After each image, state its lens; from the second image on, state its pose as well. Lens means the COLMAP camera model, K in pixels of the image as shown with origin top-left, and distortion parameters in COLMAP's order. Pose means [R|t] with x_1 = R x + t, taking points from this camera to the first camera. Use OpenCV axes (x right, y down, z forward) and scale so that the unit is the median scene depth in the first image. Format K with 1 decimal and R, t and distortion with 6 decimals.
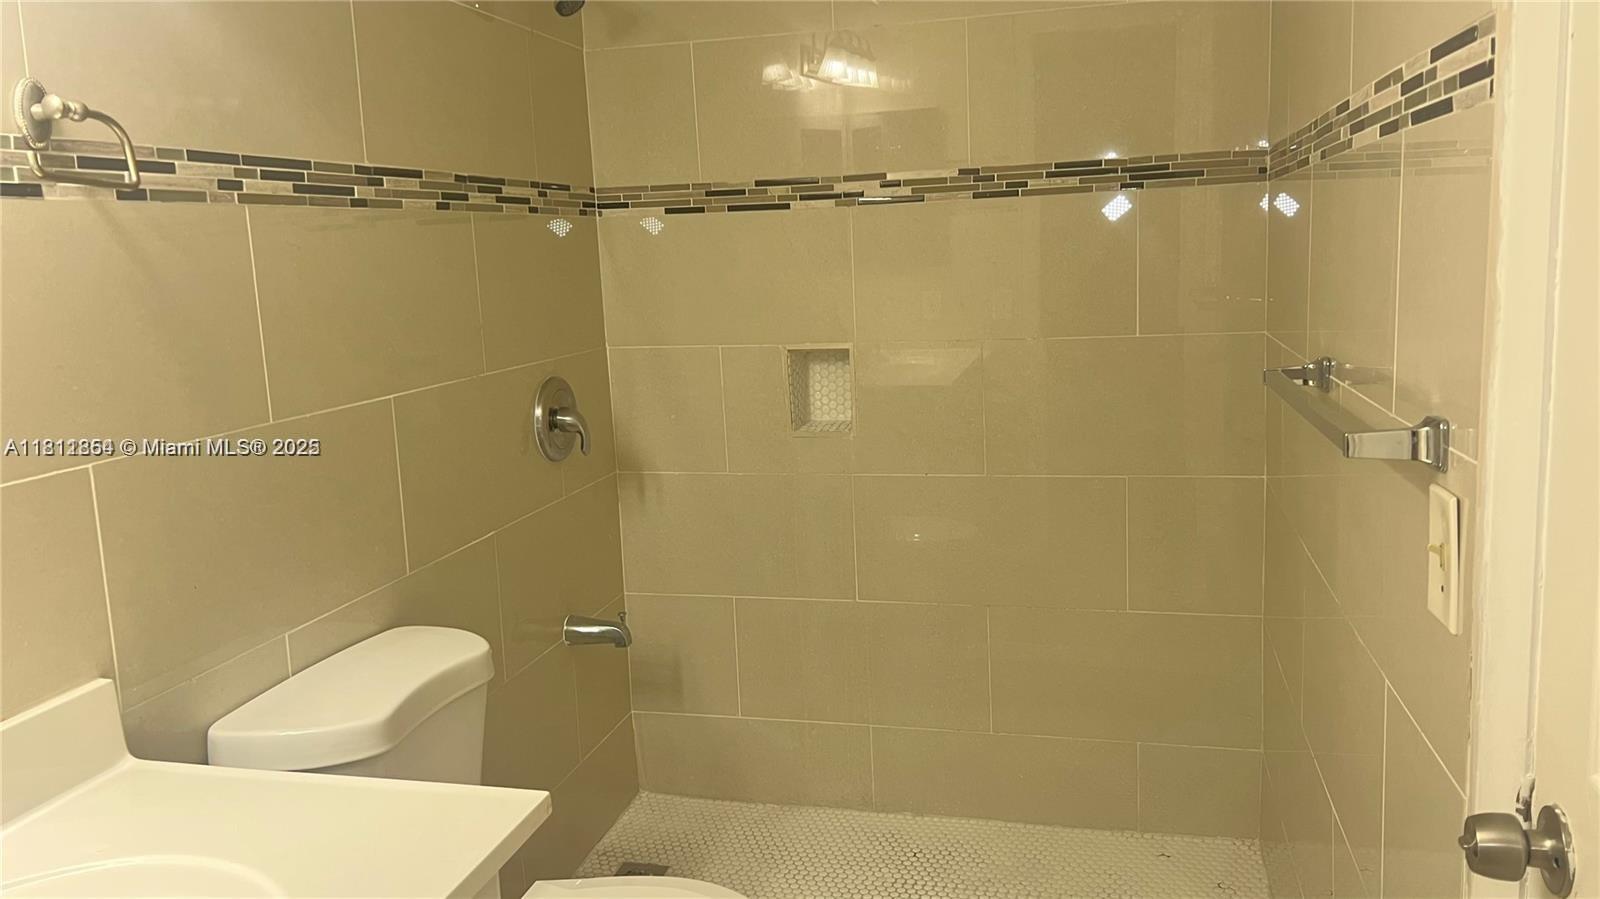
lens RADIAL K [[1198.4, 0, 804.4], [0, 1198.4, 434.8], [0, 0, 1]] dist [0.079789, -0.090286]
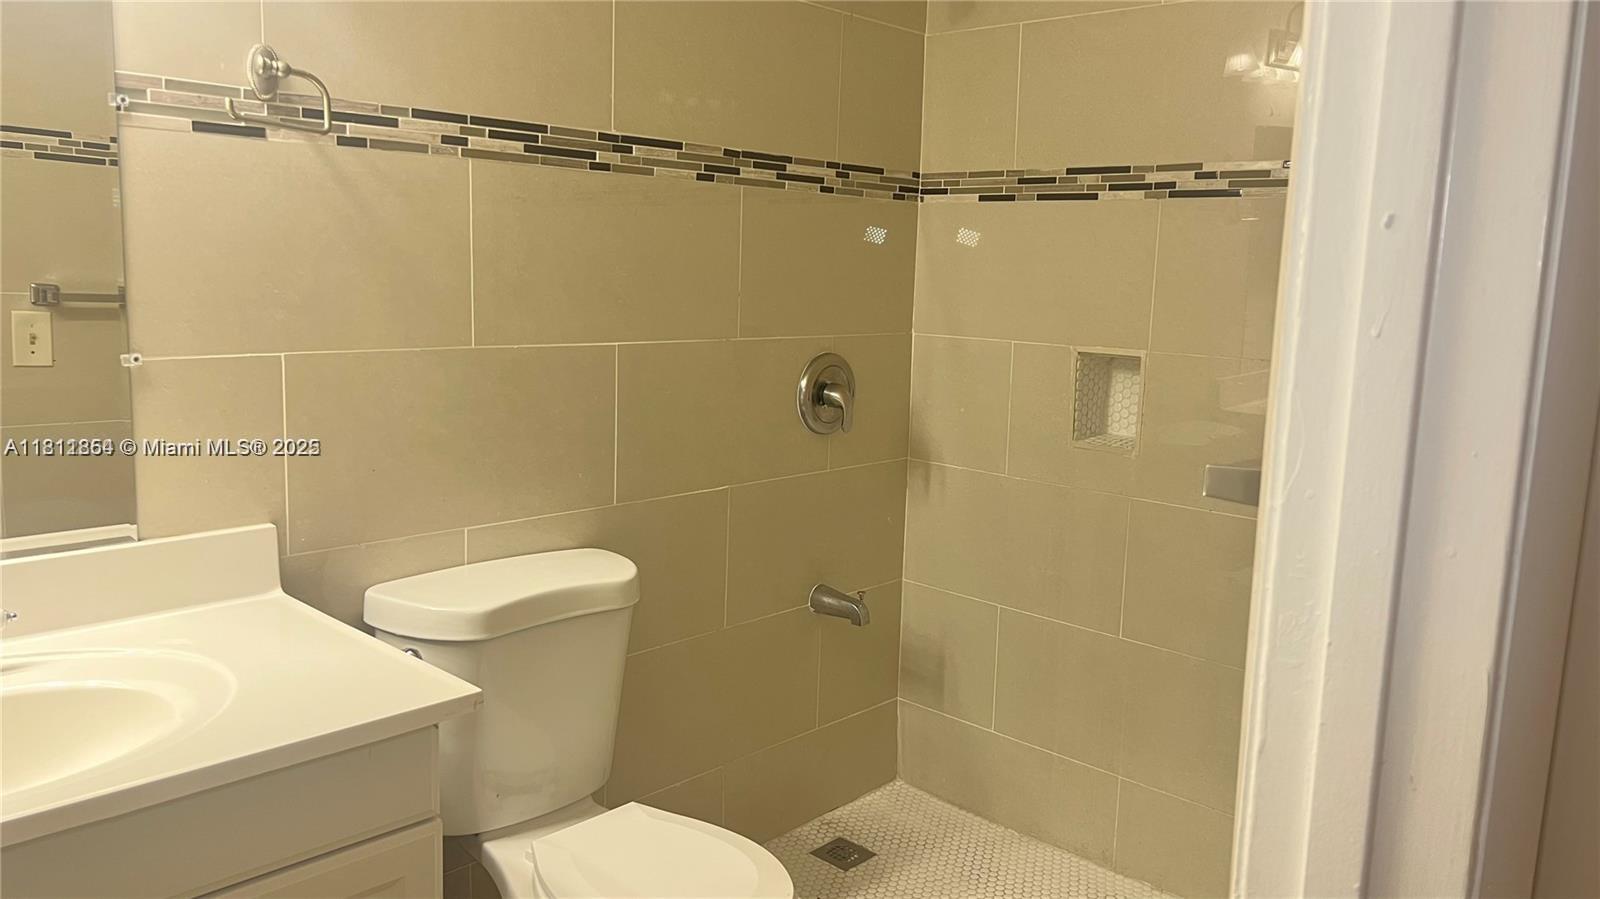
lens RADIAL K [[1187.9, 0, 793.2], [0, 1187.9, 447.6], [0, 0, 1]] dist [0.164333, -0.359098]
pose [[0.867079, 0.142810, -0.477262, 0.265530], [-0.142836, 0.989075, 0.036457, -0.000262], [0.477254, 0.036559, 0.878005, 0.088921]]
